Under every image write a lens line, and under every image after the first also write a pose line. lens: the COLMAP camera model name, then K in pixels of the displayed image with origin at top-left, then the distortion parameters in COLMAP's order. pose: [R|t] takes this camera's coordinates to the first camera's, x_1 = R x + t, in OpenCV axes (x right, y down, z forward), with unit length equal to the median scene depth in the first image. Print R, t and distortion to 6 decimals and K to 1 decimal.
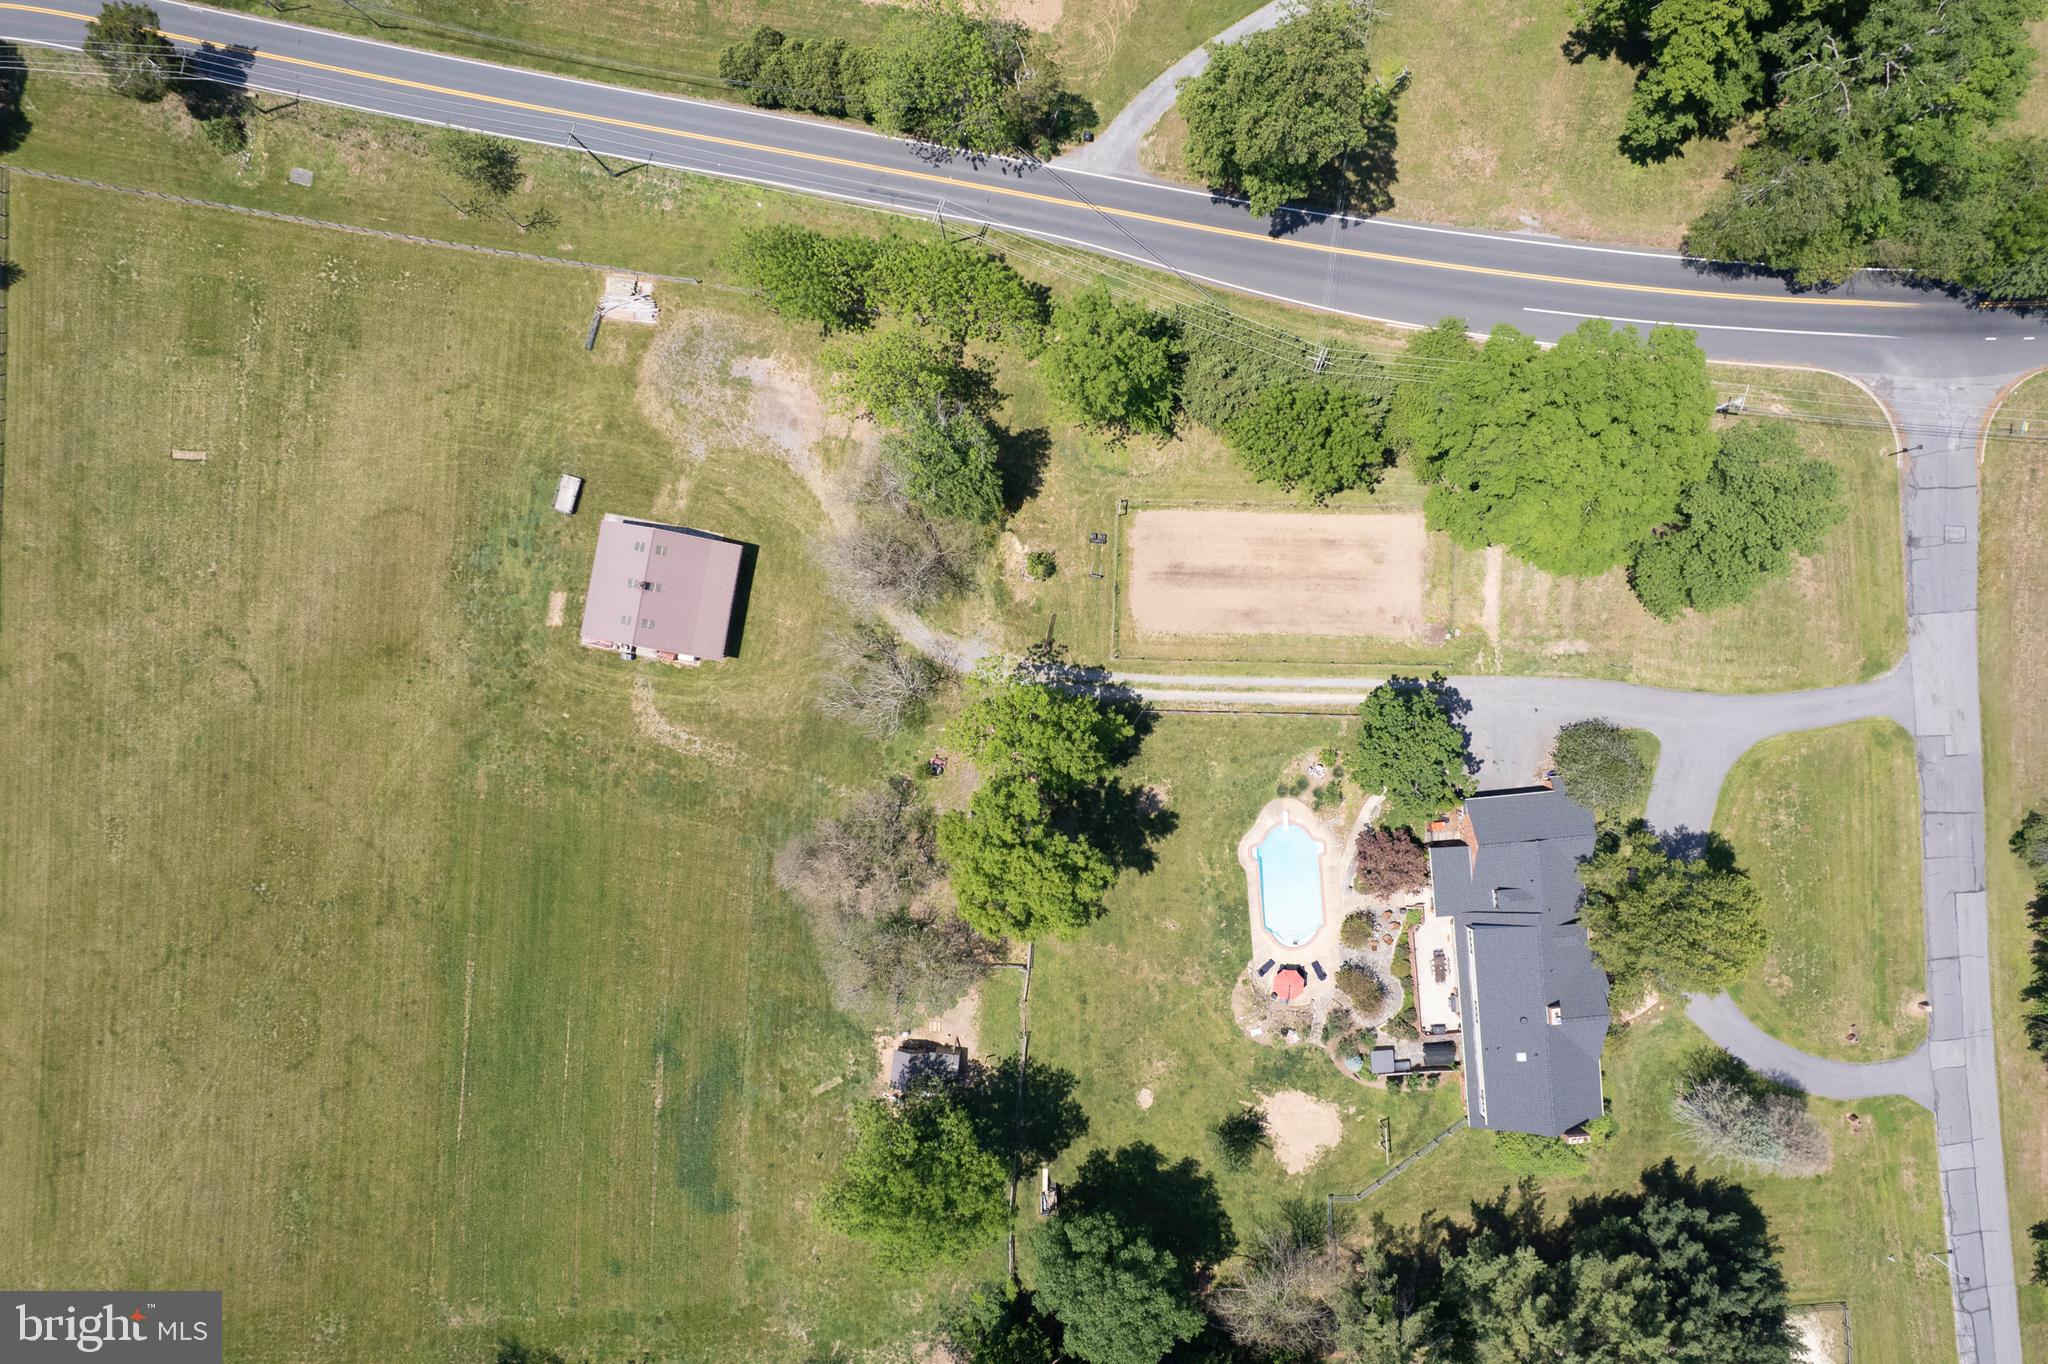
lens RADIAL K [[1313.4, 0, 1030.4], [0, 1313.4, 680.4], [0, 0, 1]] dist [-0.080561, 0.077463]
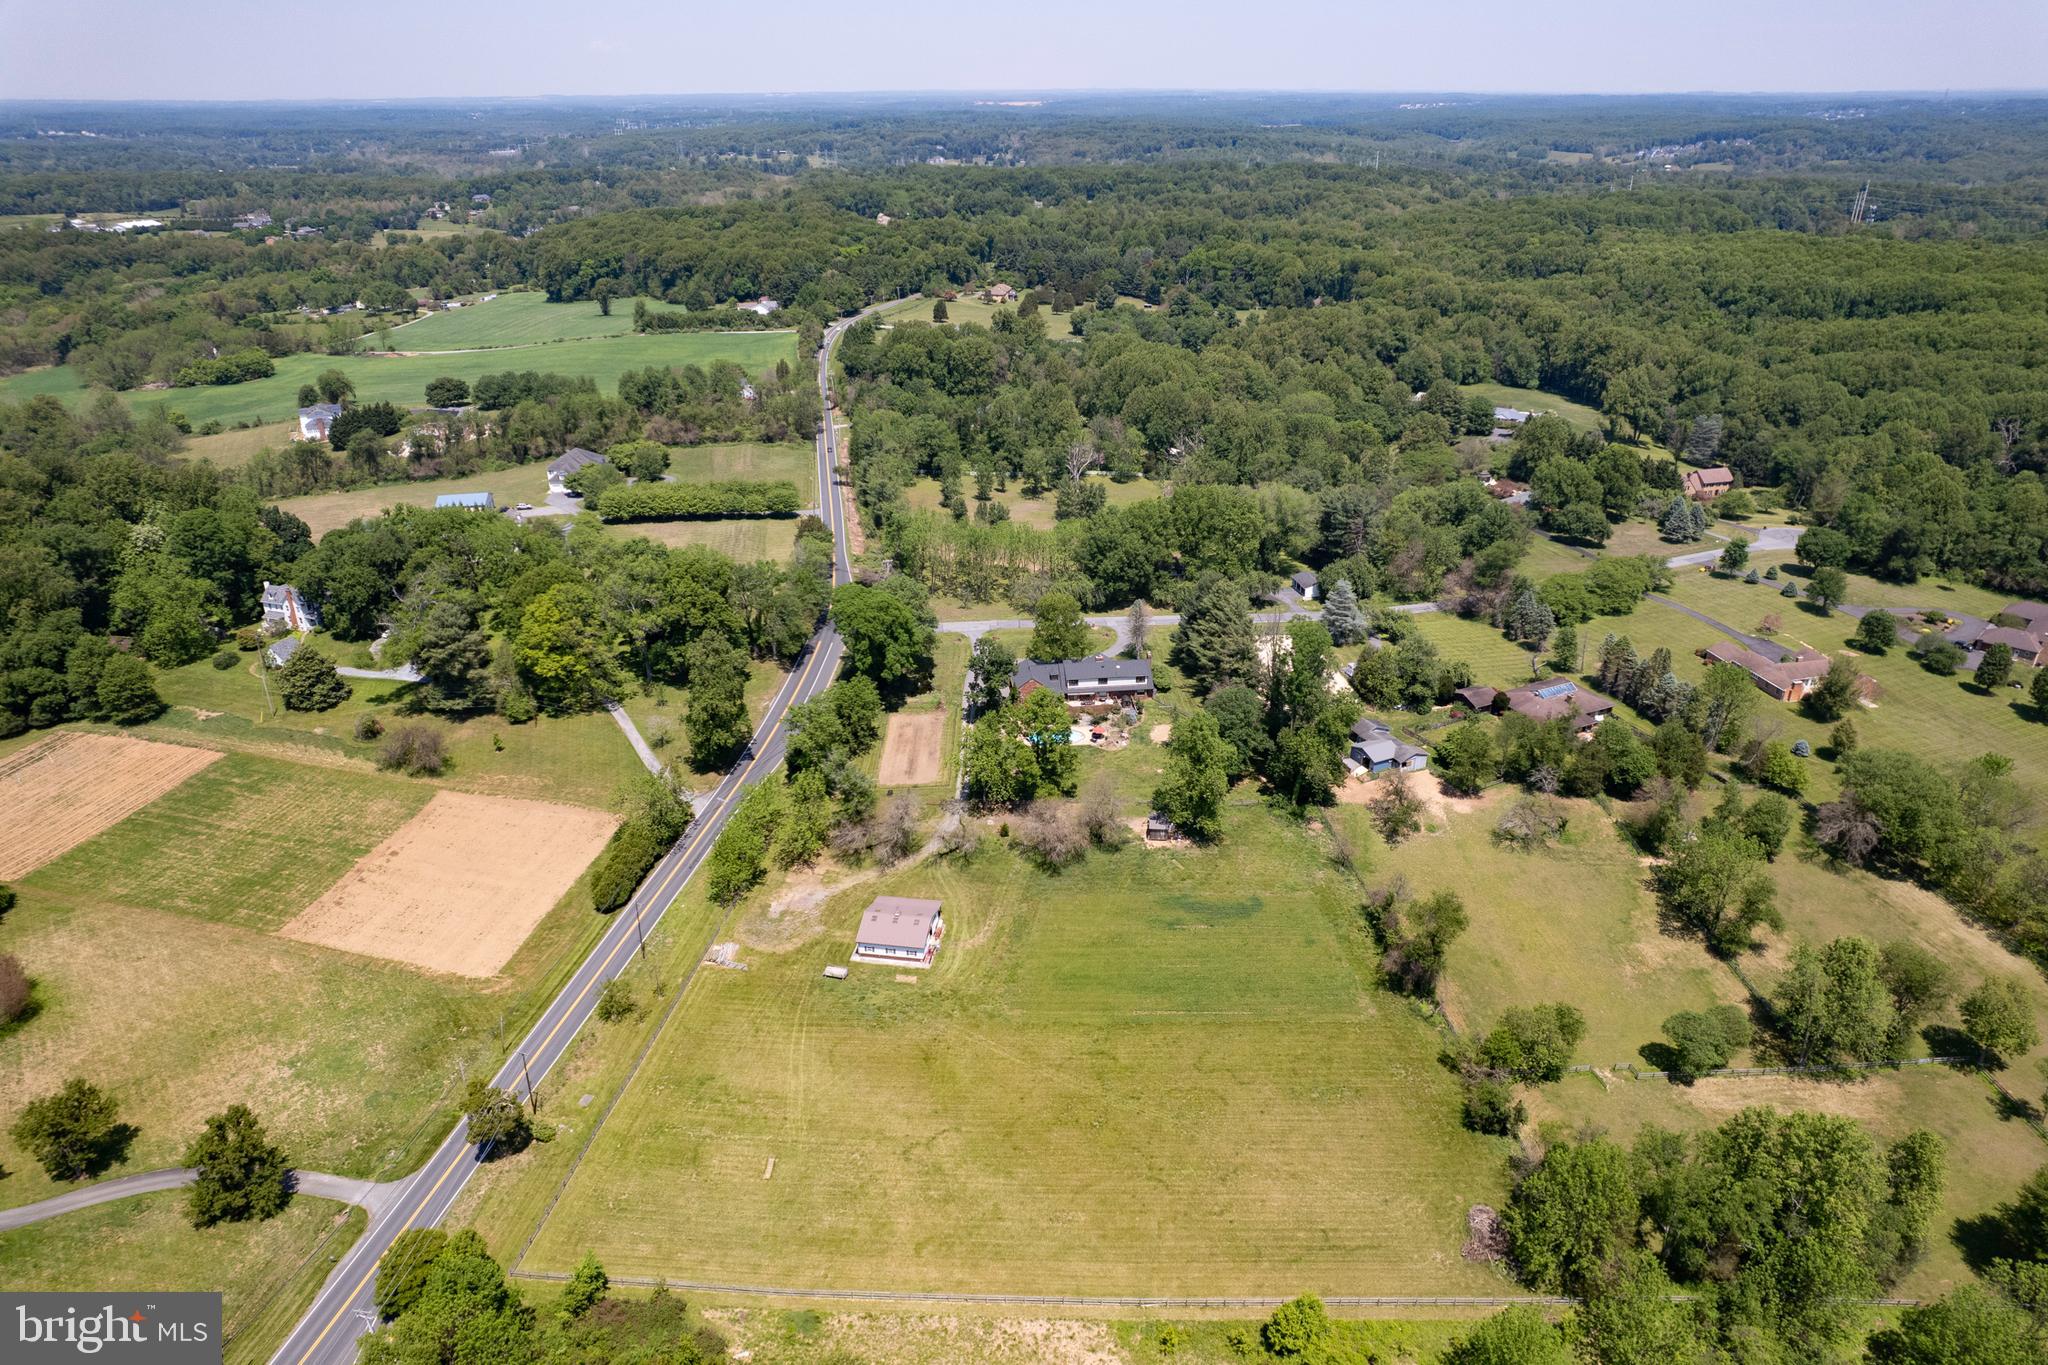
lens RADIAL K [[1313.4, 0, 1030.4], [0, 1313.4, 680.9], [0, 0, 1]] dist [-0.080561, 0.077463]
pose [[-0.018462, -0.406199, 0.913598, -1.670706], [0.999685, -0.023062, 0.009948, 0.089203], [0.017029, 0.913494, 0.406496, 0.014576]]
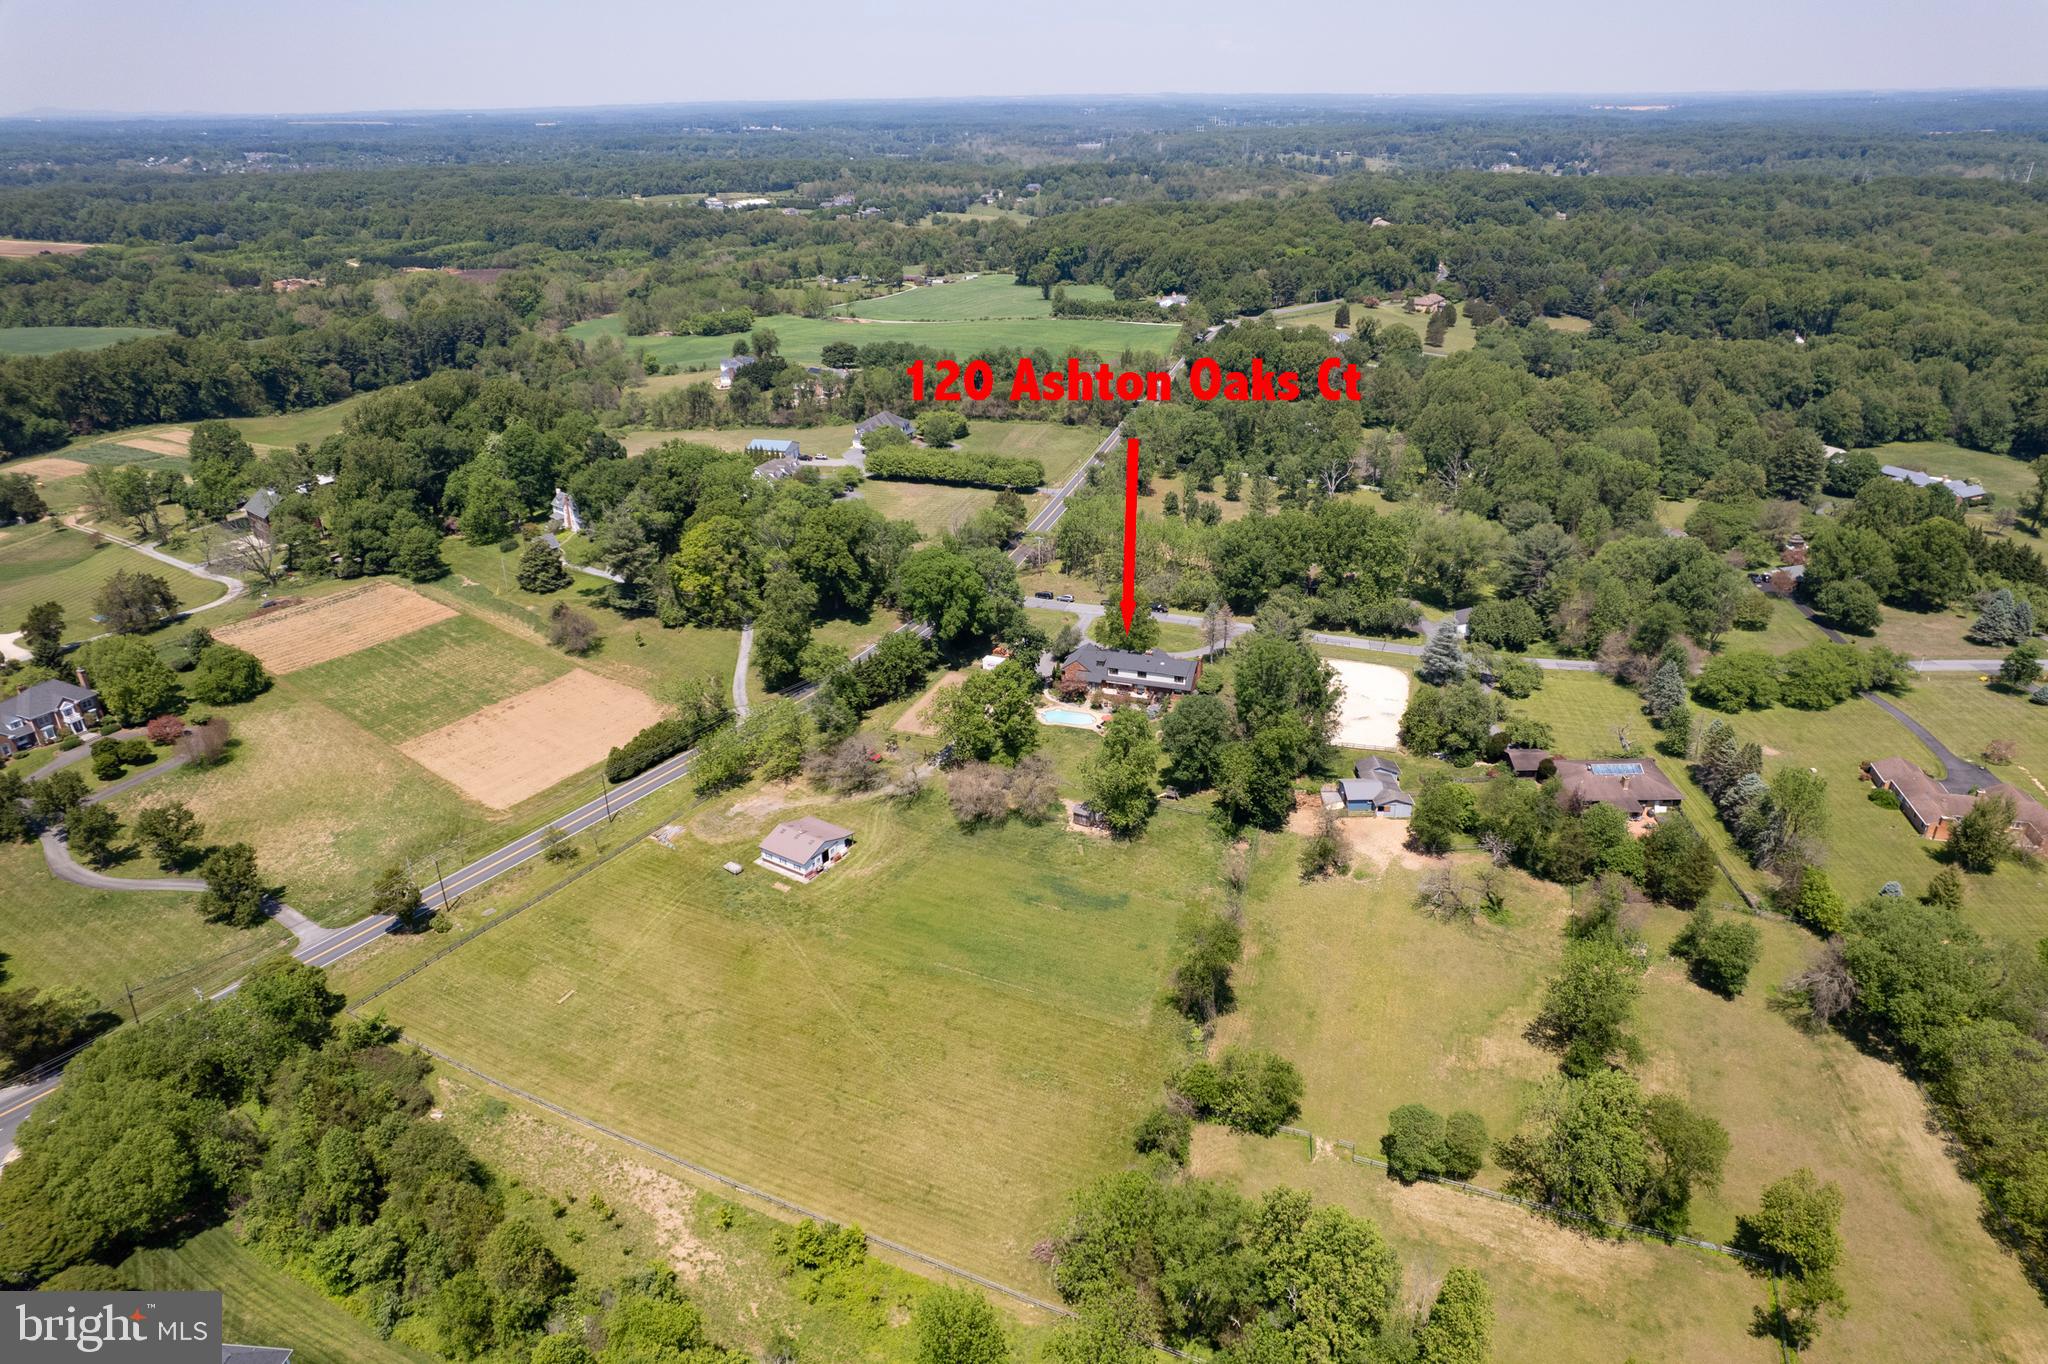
lens RADIAL K [[1313.4, 0, 1030.4], [0, 1313.4, 680.4], [0, 0, 1]] dist [-0.080561, 0.077463]
pose [[0.397522, -0.372514, 0.838576, -1.617632], [0.917446, 0.145023, -0.370488, 0.877413], [0.016399, 0.916625, 0.399411, 0.024466]]
